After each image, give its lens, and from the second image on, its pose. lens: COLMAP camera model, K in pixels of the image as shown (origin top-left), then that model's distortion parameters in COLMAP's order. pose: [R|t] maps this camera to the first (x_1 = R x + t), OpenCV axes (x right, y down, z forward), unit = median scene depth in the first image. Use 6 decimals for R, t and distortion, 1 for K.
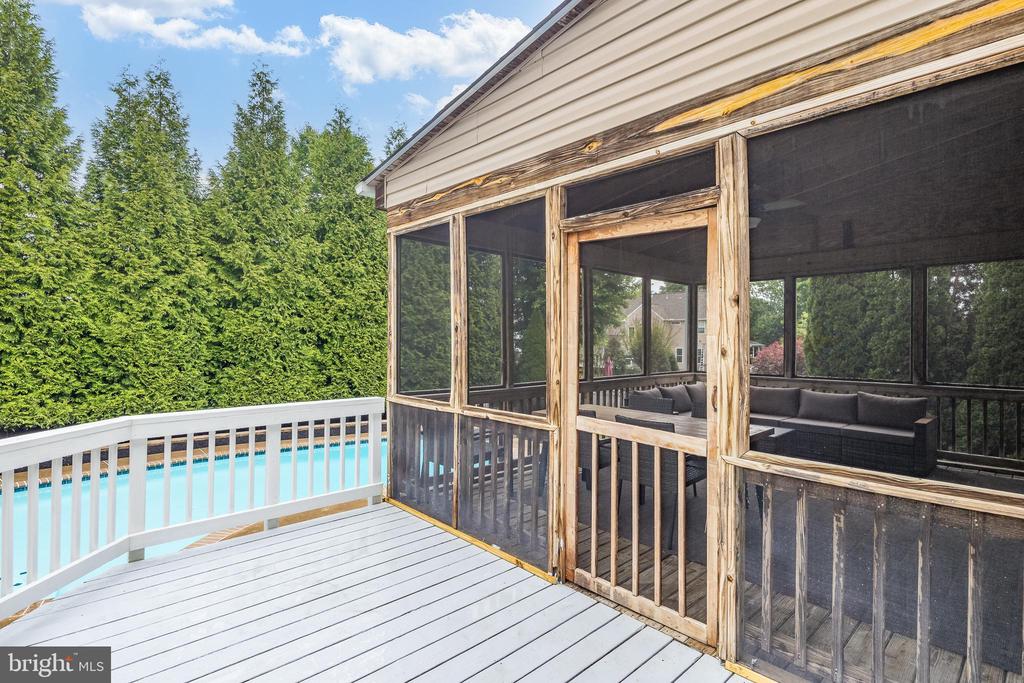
lens RADIAL K [[498.5, 0, 509.5], [0, 498.5, 336.8], [0, 0, 1]] dist [0.000206, -0.001709]
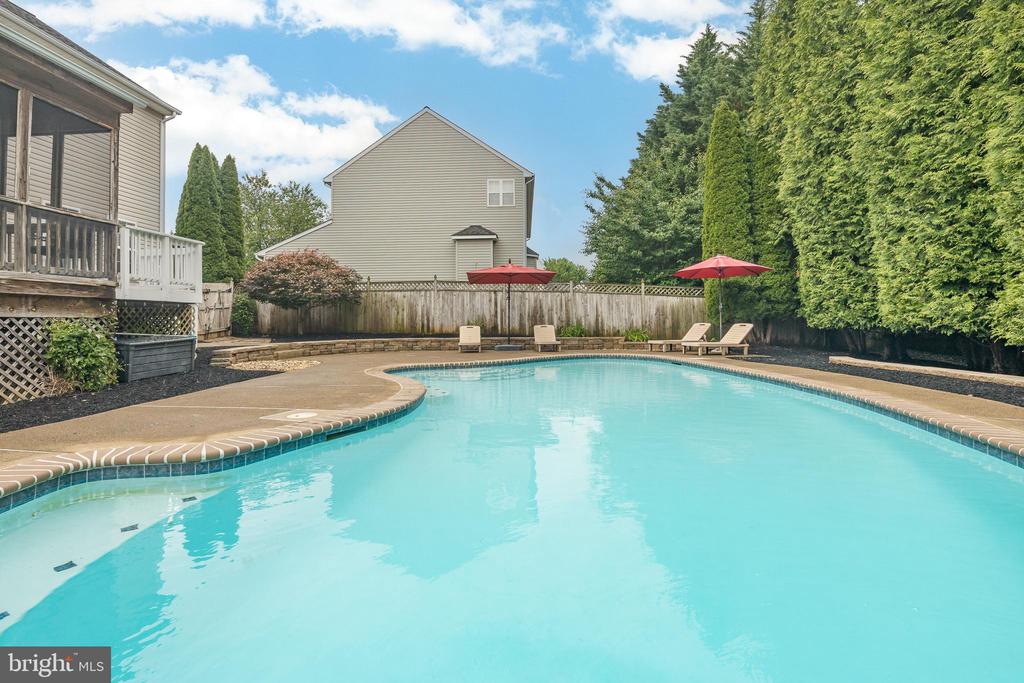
lens RADIAL K [[510.1, 0, 495.4], [0, 510.1, 311.4], [0, 0, 1]] dist [0.001790, -0.001463]
pose [[-0.753222, -0.014442, -0.657608, -0.022560], [0.006728, 0.999537, -0.029657, 0.159183], [0.657732, -0.026763, -0.752776, 1.050000]]
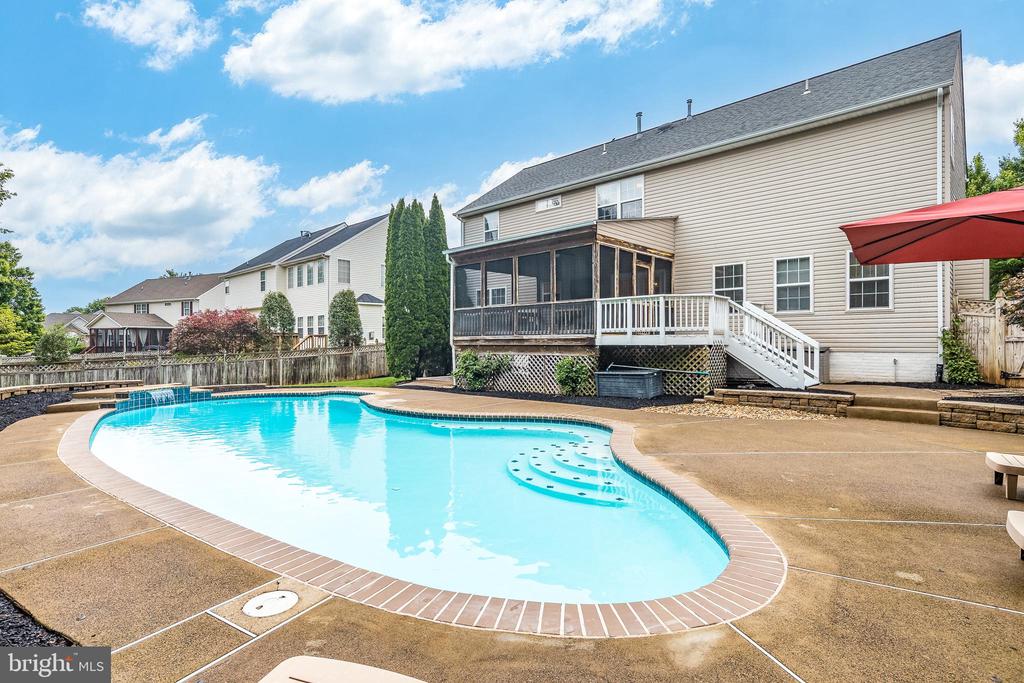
lens RADIAL K [[504.6, 0, 498.1], [0, 504.6, 339.3], [0, 0, 1]] dist [-0.001146, -0.000867]
pose [[-0.044395, -0.003992, 0.999006, -1.019414], [-0.001273, 0.999991, 0.003939, 0.110574], [-0.999013, -0.001097, -0.044400, 0.557774]]
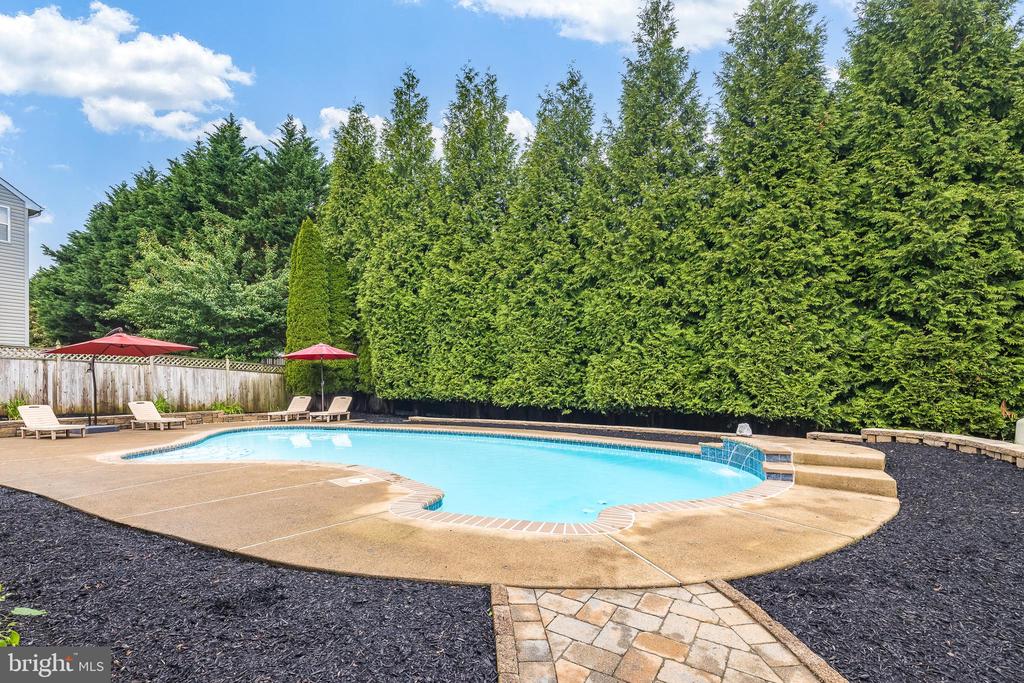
lens RADIAL K [[500.9, 0, 500.8], [0, 500.9, 384.1], [0, 0, 1]] dist [0.001096, -0.001286]
pose [[0.237785, -0.005587, -0.971302, 0.326686], [0.014615, 0.999891, -0.002173, 0.133241], [0.971208, -0.013678, 0.237840, 0.715797]]
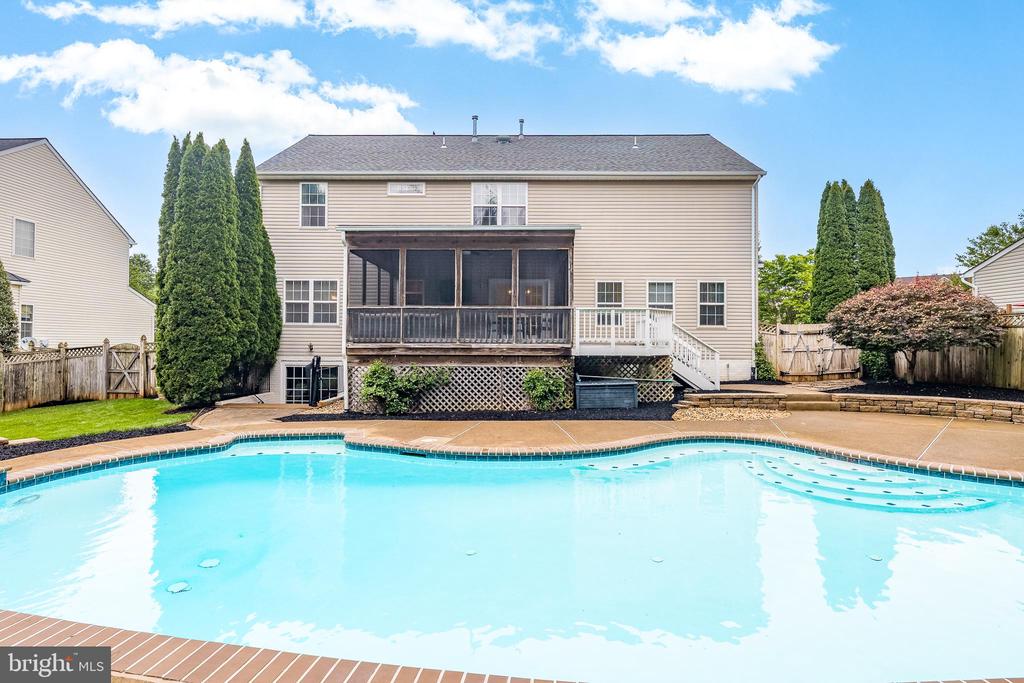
lens RADIAL K [[503.5, 0, 506.1], [0, 503.5, 336.0], [0, 0, 1]] dist [-0.000189, -0.000316]
pose [[-0.713611, -0.002026, 0.700539, -0.627126], [-0.014187, 0.999833, -0.011559, 0.102020], [-0.700398, -0.018187, -0.713520, 1.060388]]
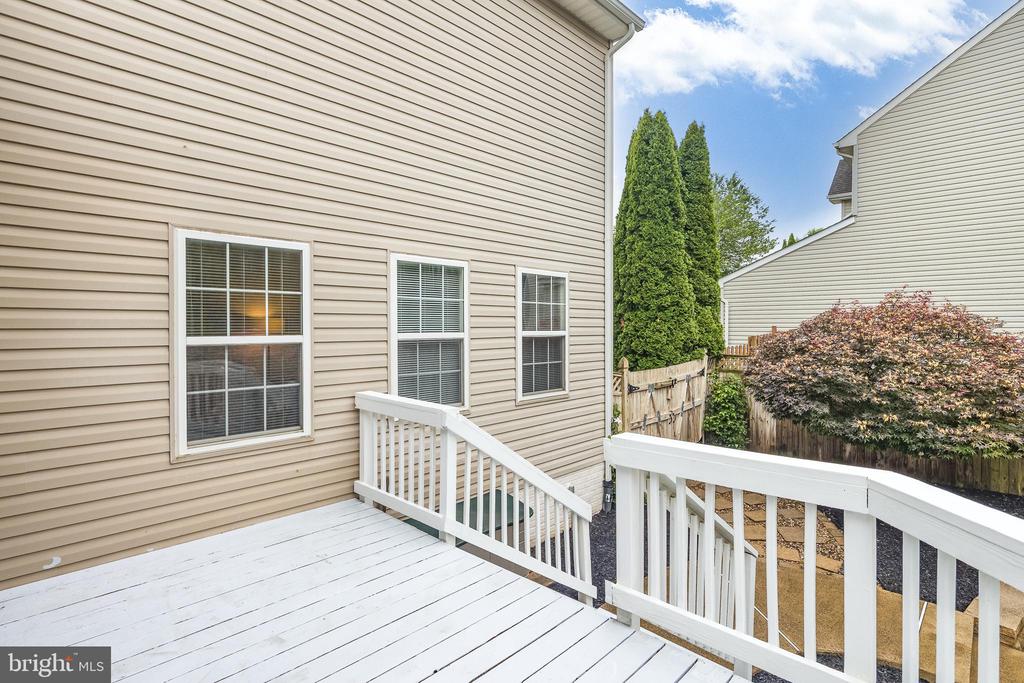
lens RADIAL K [[523.0, 0, 514.4], [0, 523.0, 327.4], [0, 0, 1]] dist [0.000377, -0.001431]
pose [[-0.998888, -0.003697, -0.047008, -0.077817], [-0.003543, 0.999988, -0.003367, -0.001060], [0.047020, -0.003197, -0.998889, 0.305878]]
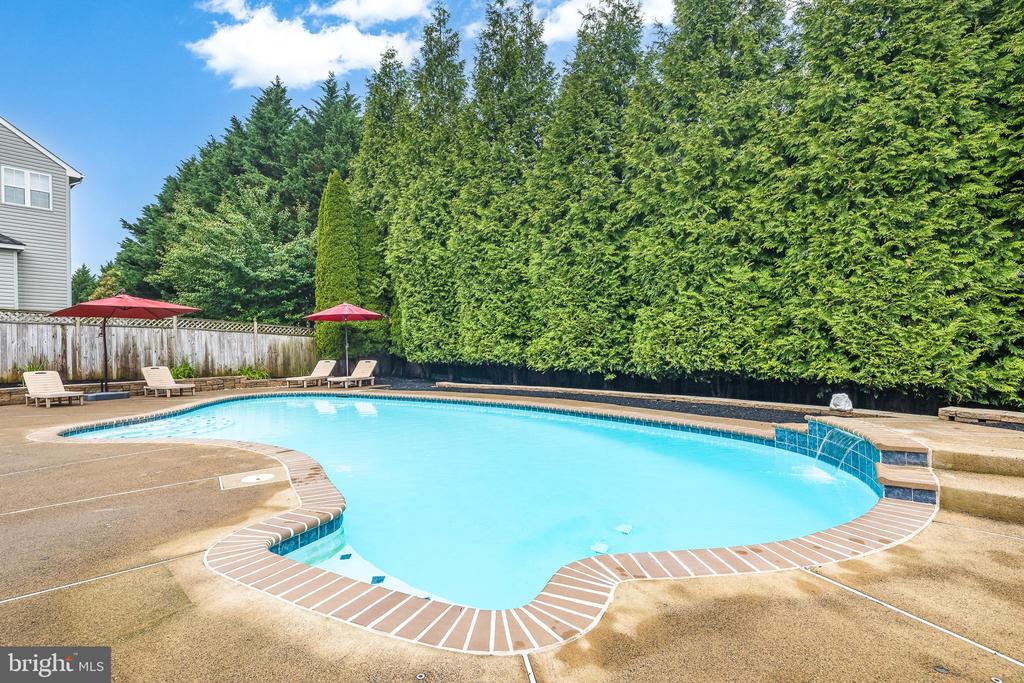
lens RADIAL K [[499.3, 0, 501.7], [0, 499.3, 347.1], [0, 0, 1]] dist [0.003000, -0.004130]
pose [[0.098575, -0.006738, -0.995107, 0.189388], [0.024146, 0.999699, -0.004377, 0.138283], [0.994837, -0.023596, 0.098708, 0.827483]]
